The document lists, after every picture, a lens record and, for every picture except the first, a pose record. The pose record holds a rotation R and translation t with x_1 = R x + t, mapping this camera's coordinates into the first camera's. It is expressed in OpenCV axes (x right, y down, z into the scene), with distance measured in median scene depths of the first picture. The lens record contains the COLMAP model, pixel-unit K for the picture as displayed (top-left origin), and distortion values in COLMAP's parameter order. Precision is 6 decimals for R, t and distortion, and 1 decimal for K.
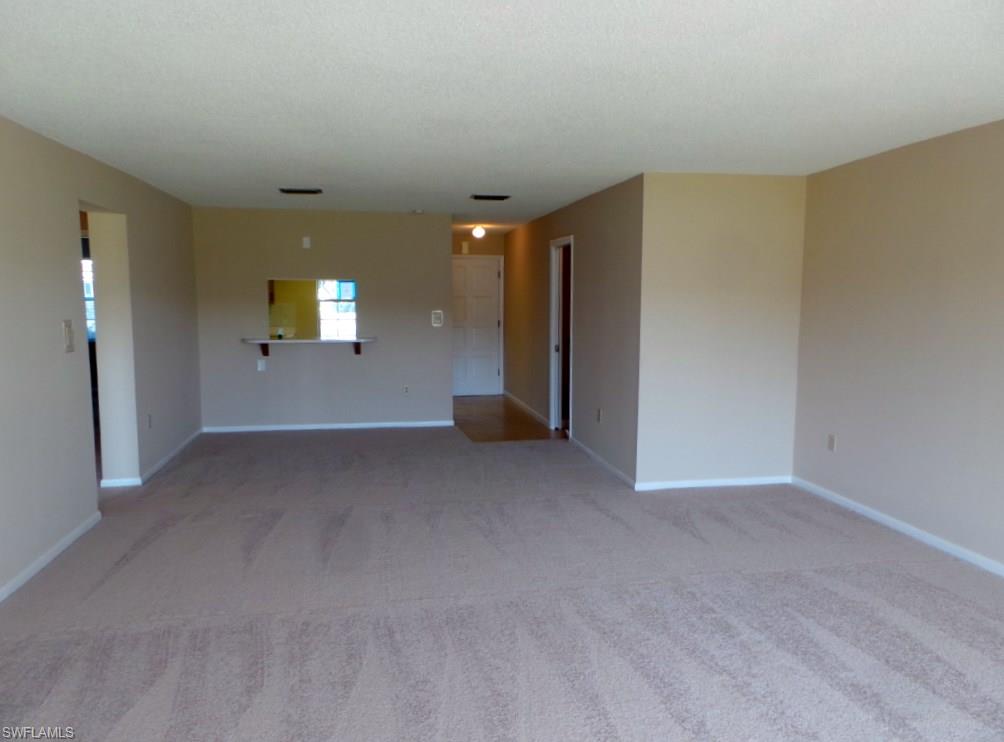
lens RADIAL K [[703.7, 0, 466.3], [0, 703.7, 377.5], [0, 0, 1]] dist [0.026050, 0.004604]
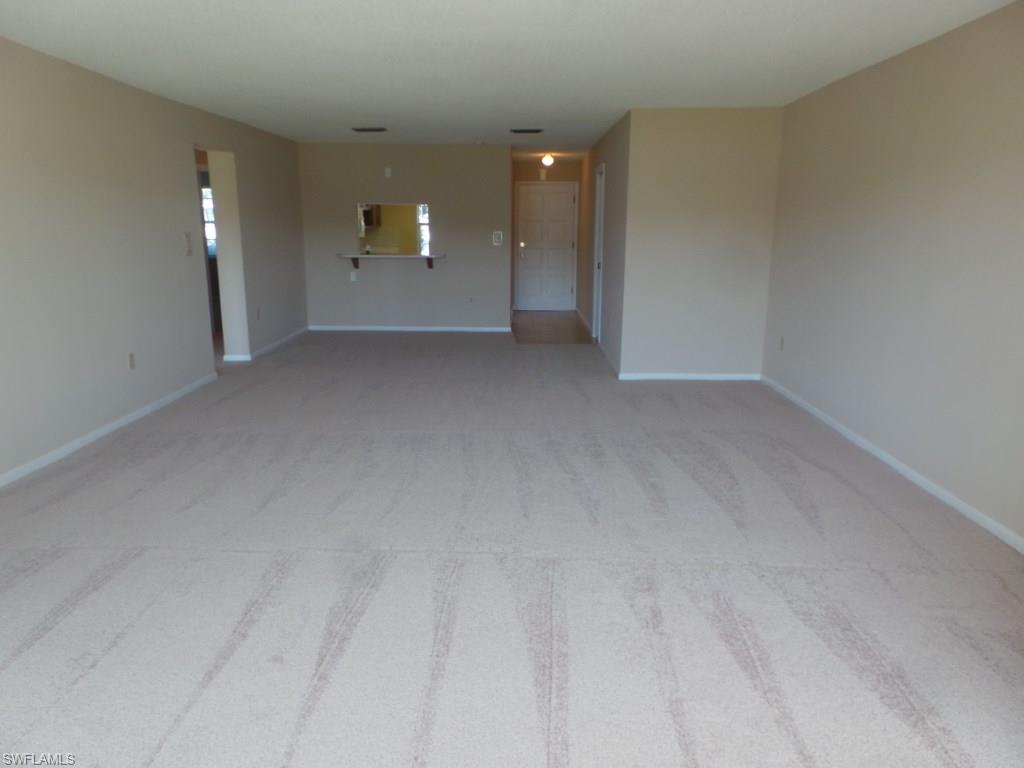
lens RADIAL K [[717.7, 0, 489.1], [0, 717.7, 389.3], [0, 0, 1]] dist [0.026050, 0.004604]
pose [[0.980638, 0.046889, -0.190134, 0.189515], [-0.025544, 0.993244, 0.113197, 0.030914], [0.194157, -0.106149, 0.975211, -0.191576]]
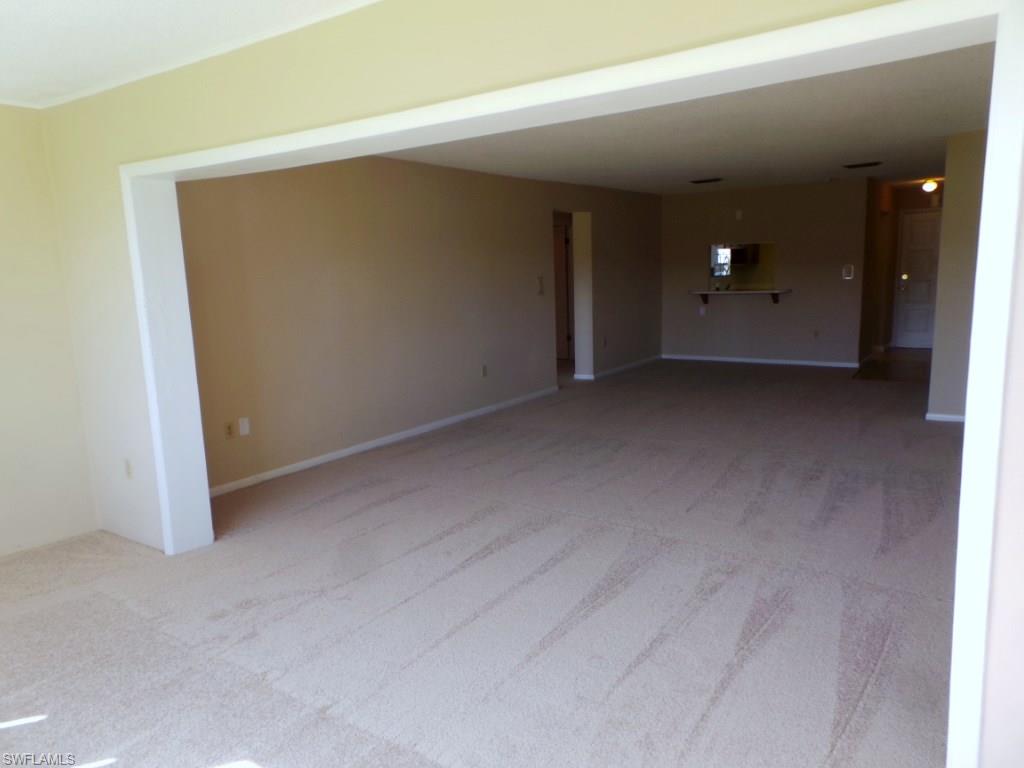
lens RADIAL K [[717.7, 0, 500.8], [0, 717.7, 392.8], [0, 0, 1]] dist [0.026050, 0.004604]
pose [[0.692920, 0.099796, -0.714074, 0.441032], [-0.049014, 0.994604, 0.091440, 0.032095], [0.719346, -0.028361, 0.694072, -0.228441]]
